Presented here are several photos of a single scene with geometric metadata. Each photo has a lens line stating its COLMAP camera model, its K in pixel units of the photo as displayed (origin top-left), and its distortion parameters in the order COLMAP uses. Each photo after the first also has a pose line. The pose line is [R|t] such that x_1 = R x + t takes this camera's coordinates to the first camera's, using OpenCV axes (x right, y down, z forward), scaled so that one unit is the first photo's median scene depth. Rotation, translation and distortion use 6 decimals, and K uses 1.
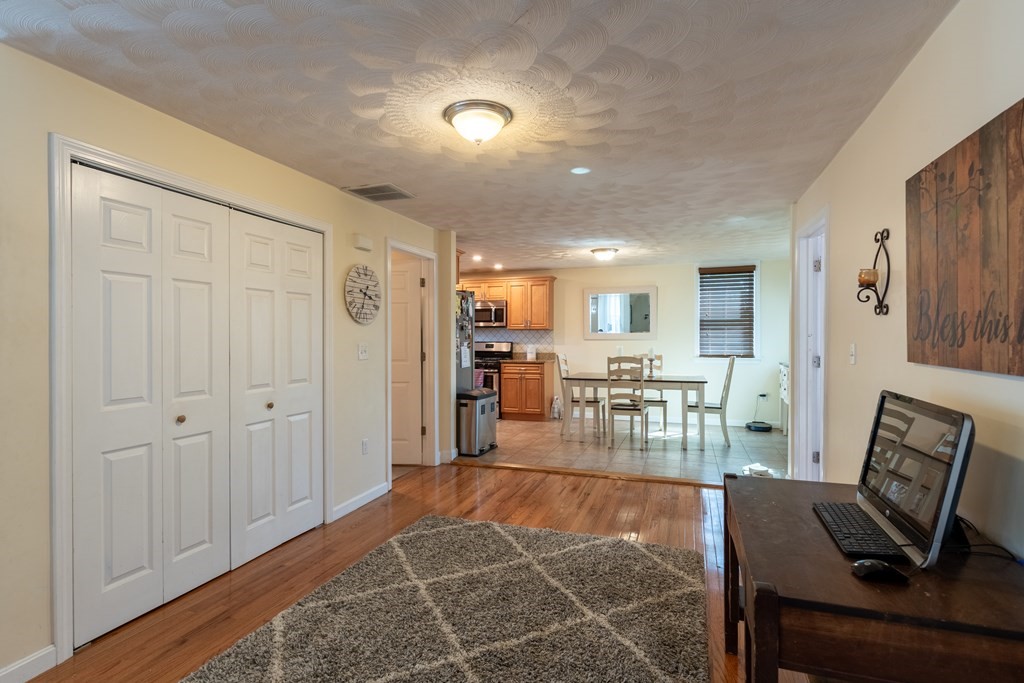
lens RADIAL K [[507.6, 0, 510.4], [0, 507.6, 340.9], [0, 0, 1]] dist [0.005920, -0.001218]
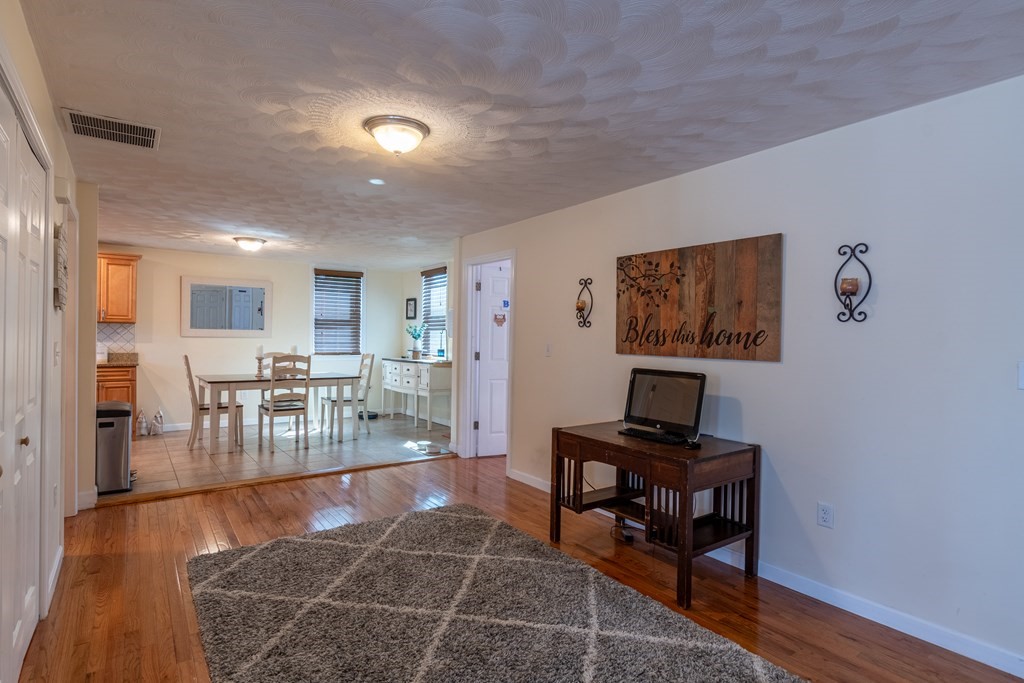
lens RADIAL K [[528.5, 0, 515.2], [0, 528.5, 341.9], [0, 0, 1]] dist [0.002695, 0.000228]
pose [[0.560253, 0.002390, 0.828318, -0.594385], [-0.008726, 0.999957, 0.003016, -0.002569], [-0.828275, -0.008917, 0.560250, 0.122987]]
